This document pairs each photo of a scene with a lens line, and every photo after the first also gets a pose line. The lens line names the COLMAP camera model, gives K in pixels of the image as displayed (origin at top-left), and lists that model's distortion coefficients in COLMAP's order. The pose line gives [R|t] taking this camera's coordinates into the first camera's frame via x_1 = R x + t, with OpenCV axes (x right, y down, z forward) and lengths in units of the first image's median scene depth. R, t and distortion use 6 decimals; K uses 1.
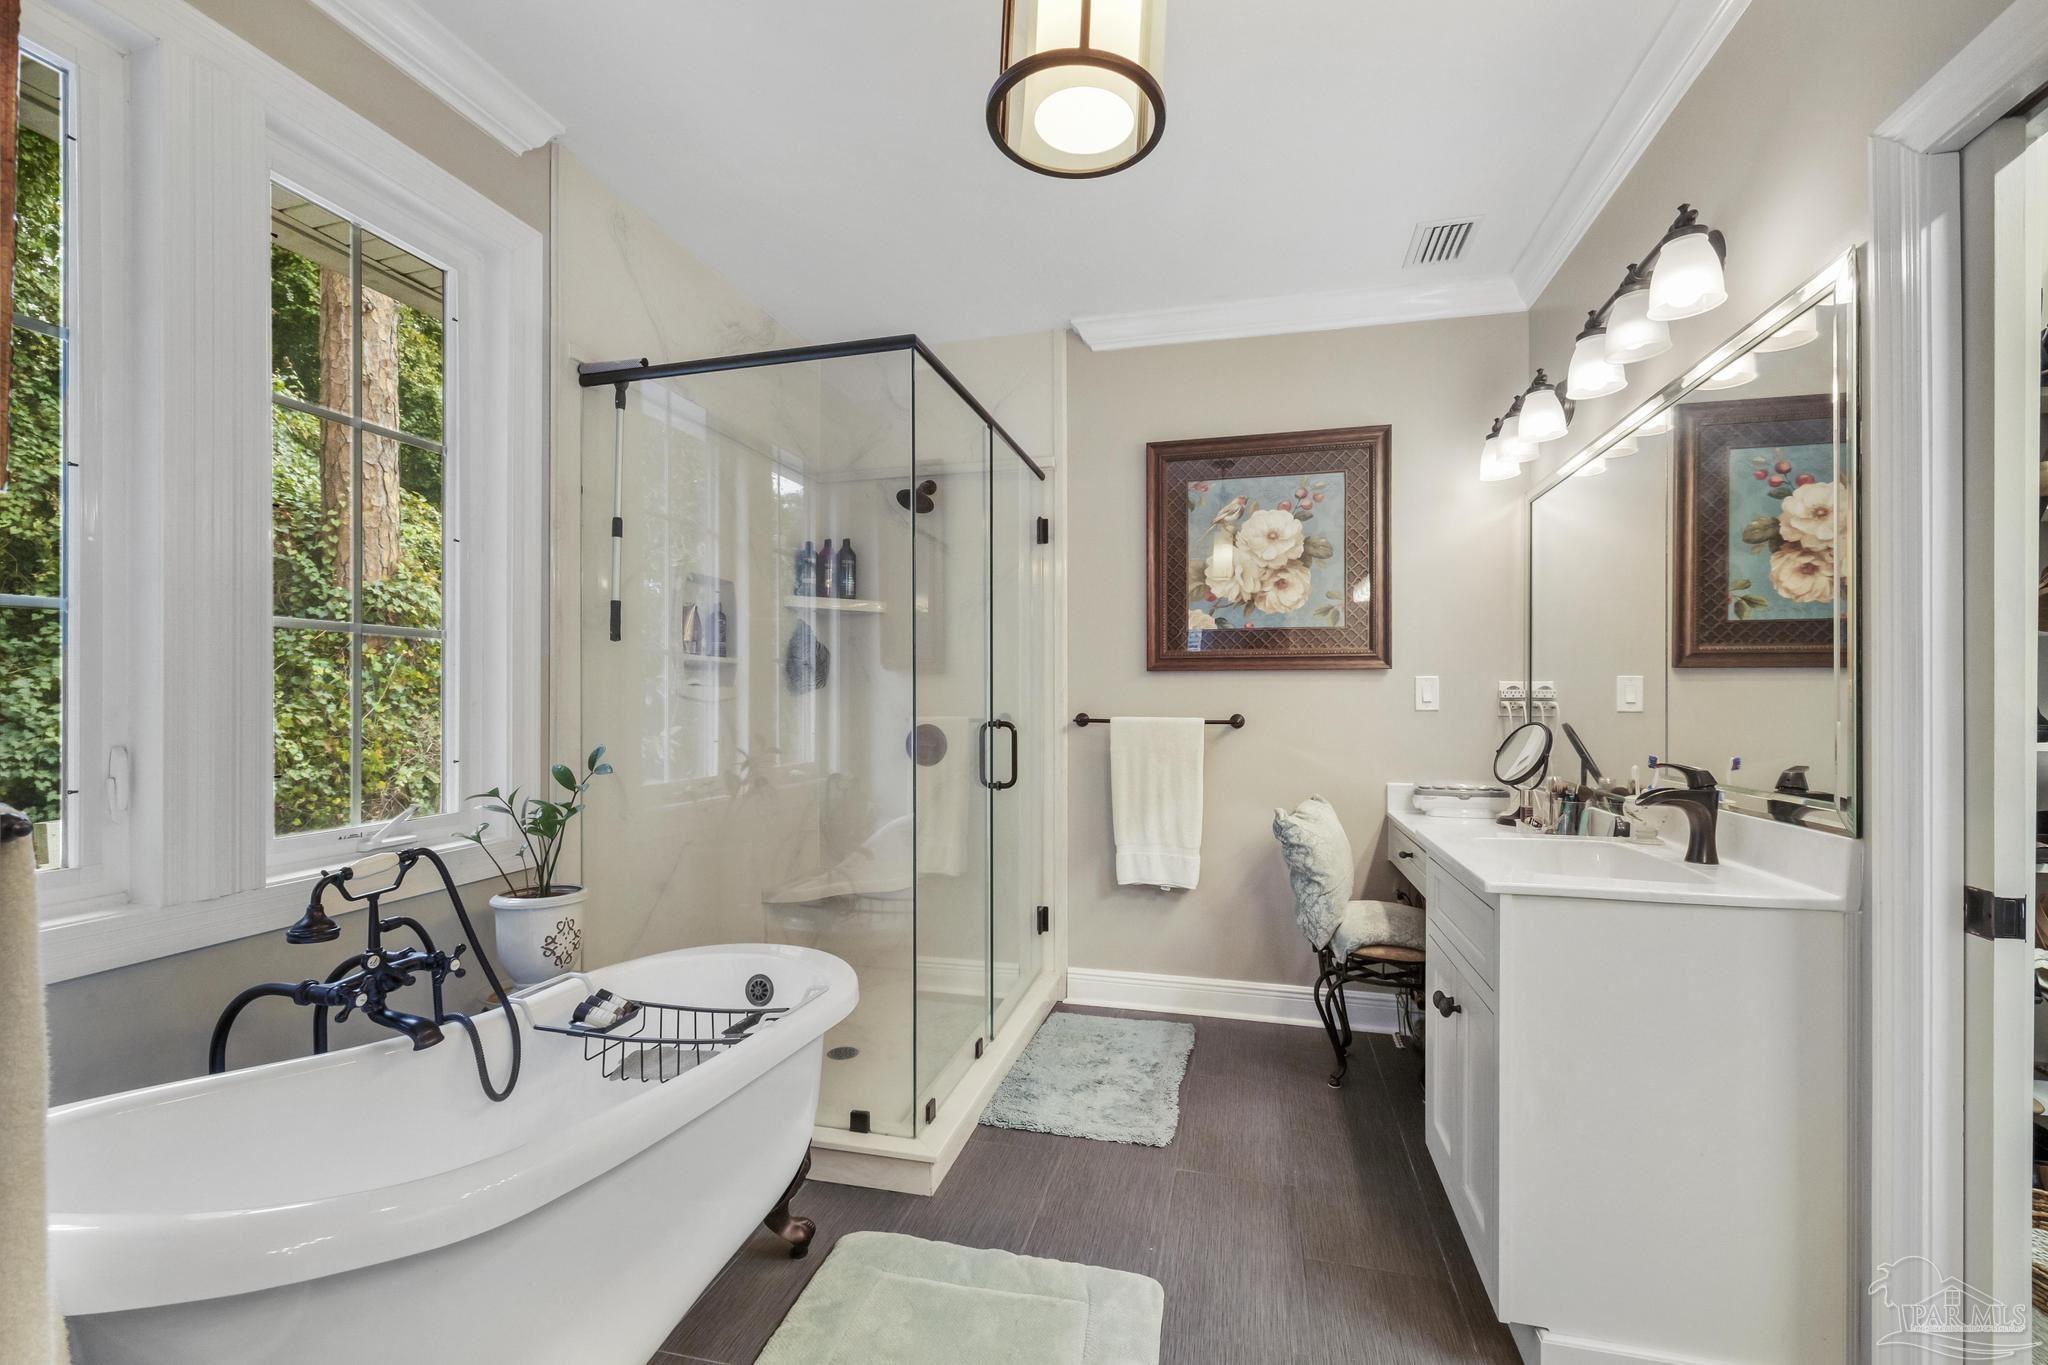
lens RADIAL K [[878.0, 0, 1022.2], [0, 878.0, 695.6], [0, 0, 1]] dist [0.002989, 0.000319]
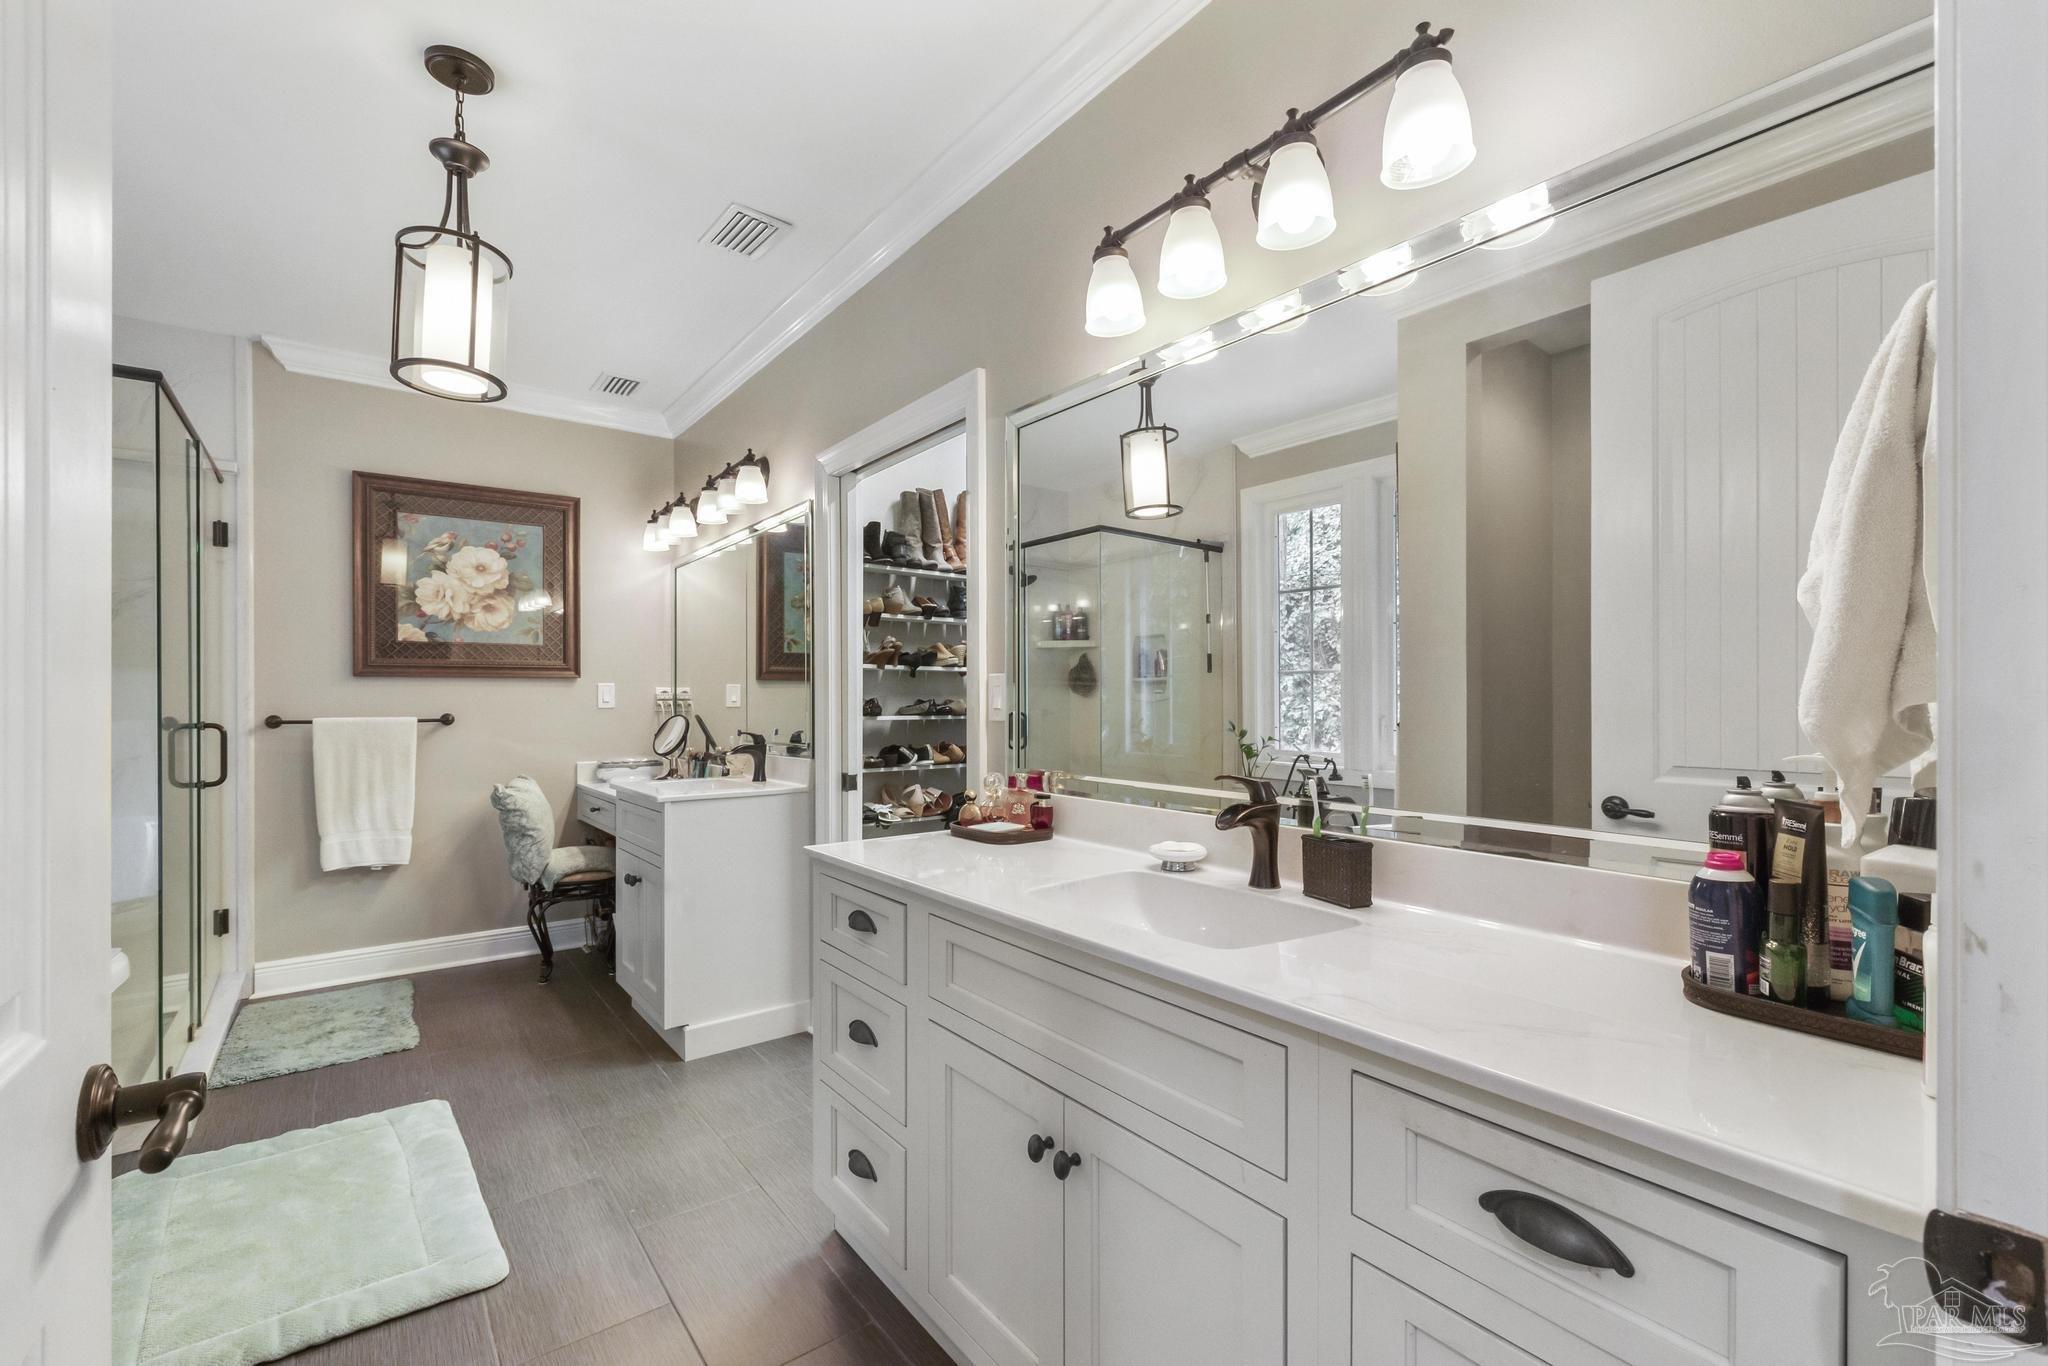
lens RADIAL K [[878.0, 0, 1030.7], [0, 878.0, 693.4], [0, 0, 1]] dist [0.002989, 0.000319]
pose [[0.609681, 0.000018, 0.792647, -0.249218], [0.003505, 0.999990, -0.002718, -0.000161], [-0.792639, 0.004435, 0.609675, -0.408299]]
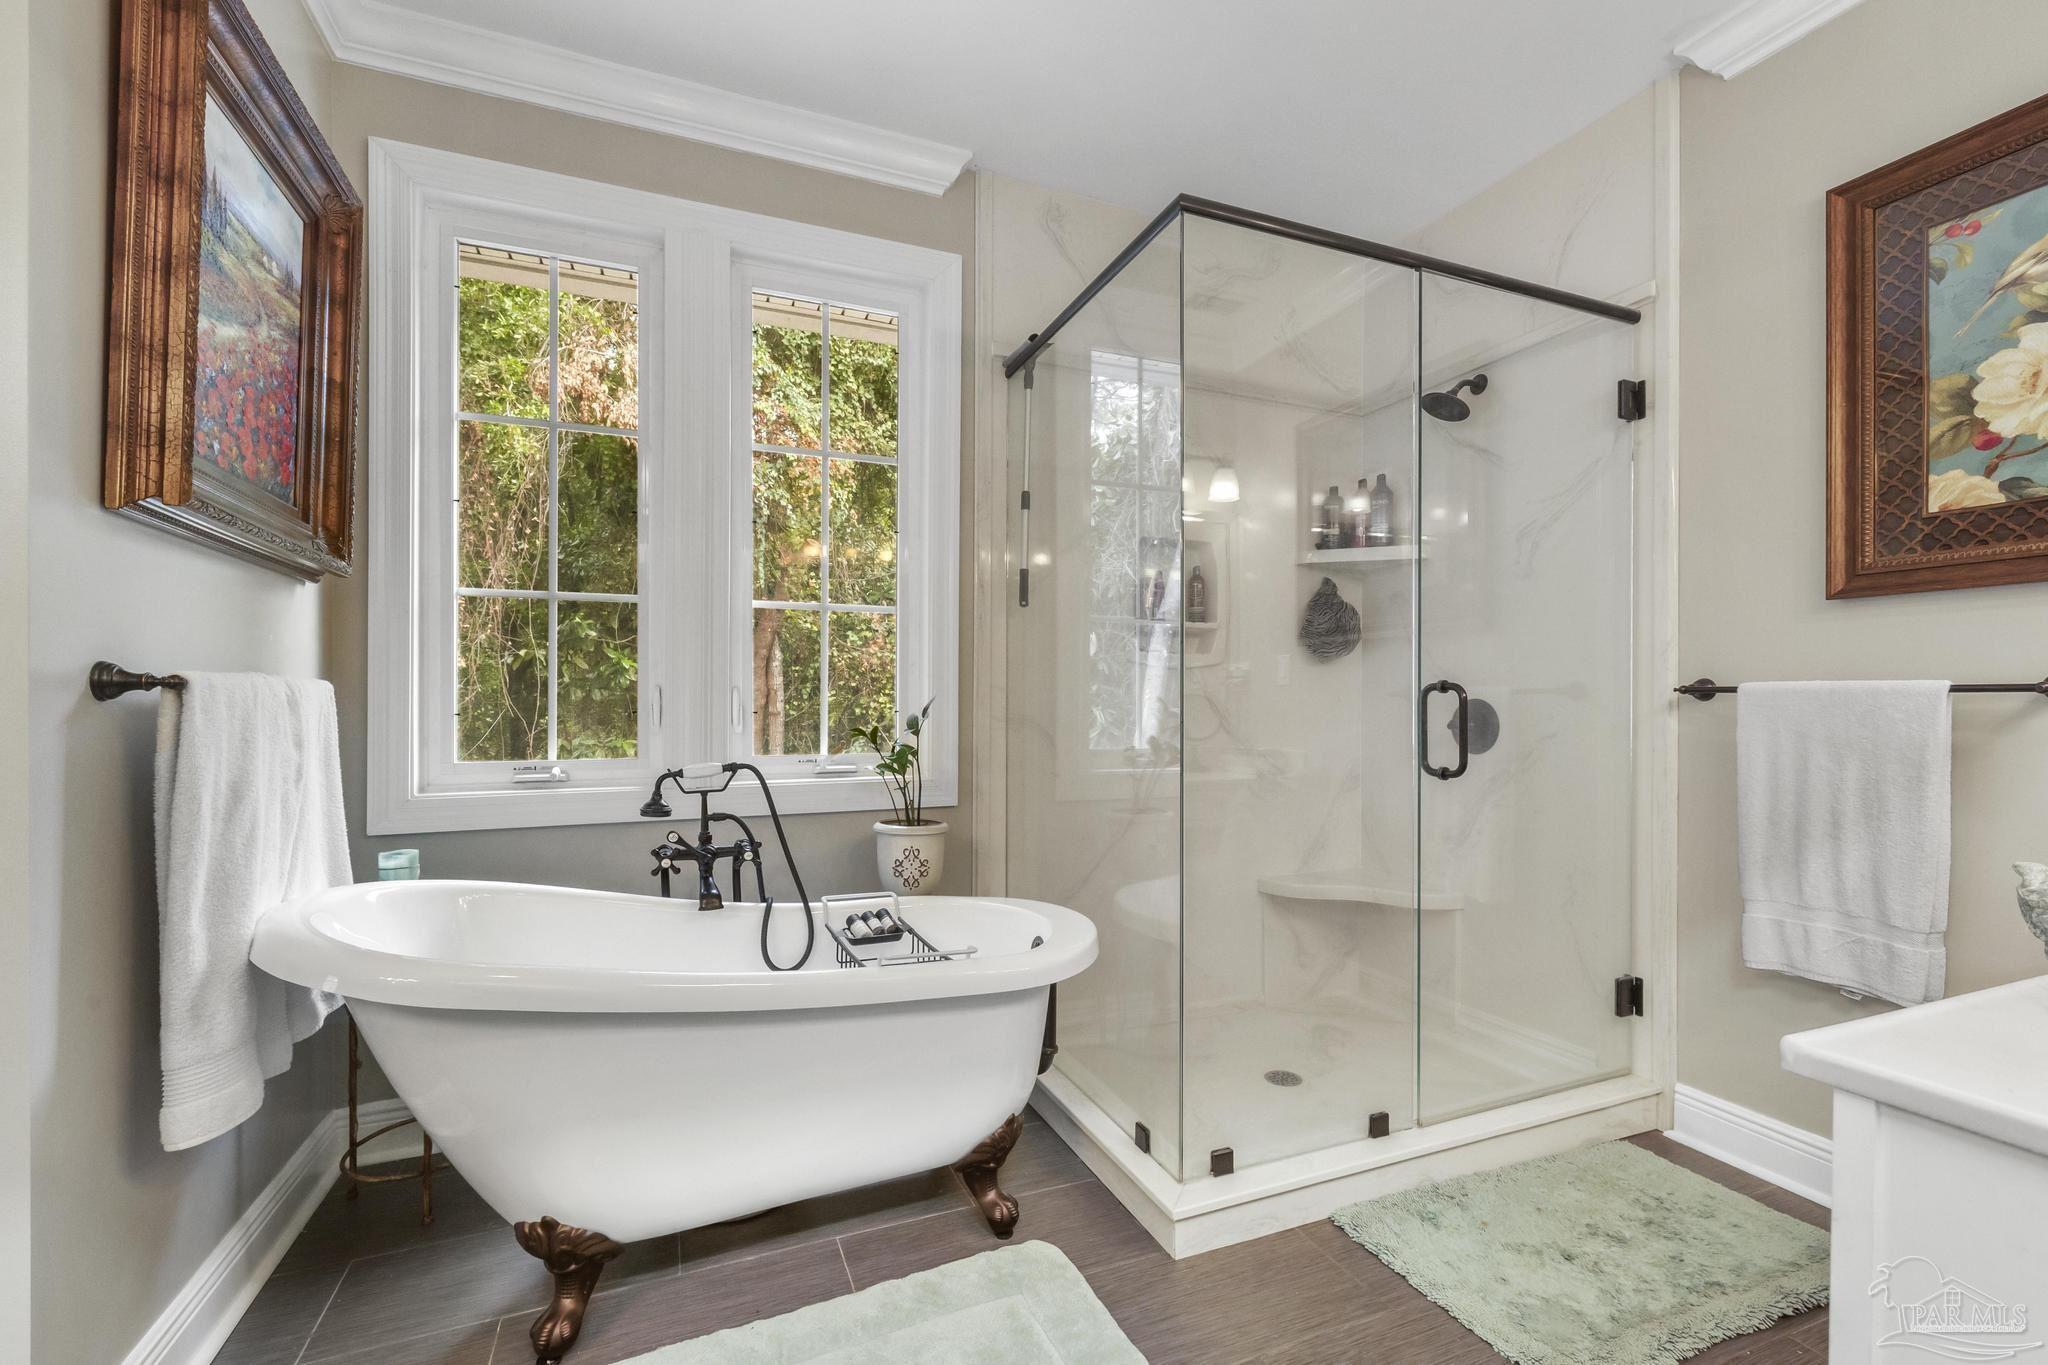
lens RADIAL K [[878.0, 0, 1028.4], [0, 878.0, 702.6], [0, 0, 1]] dist [0.002989, 0.000319]
pose [[0.602381, 0.003283, -0.798202, 0.327272], [-0.002447, 0.999994, 0.002266, 0.043036], [0.798205, 0.000589, 0.602386, 0.294893]]
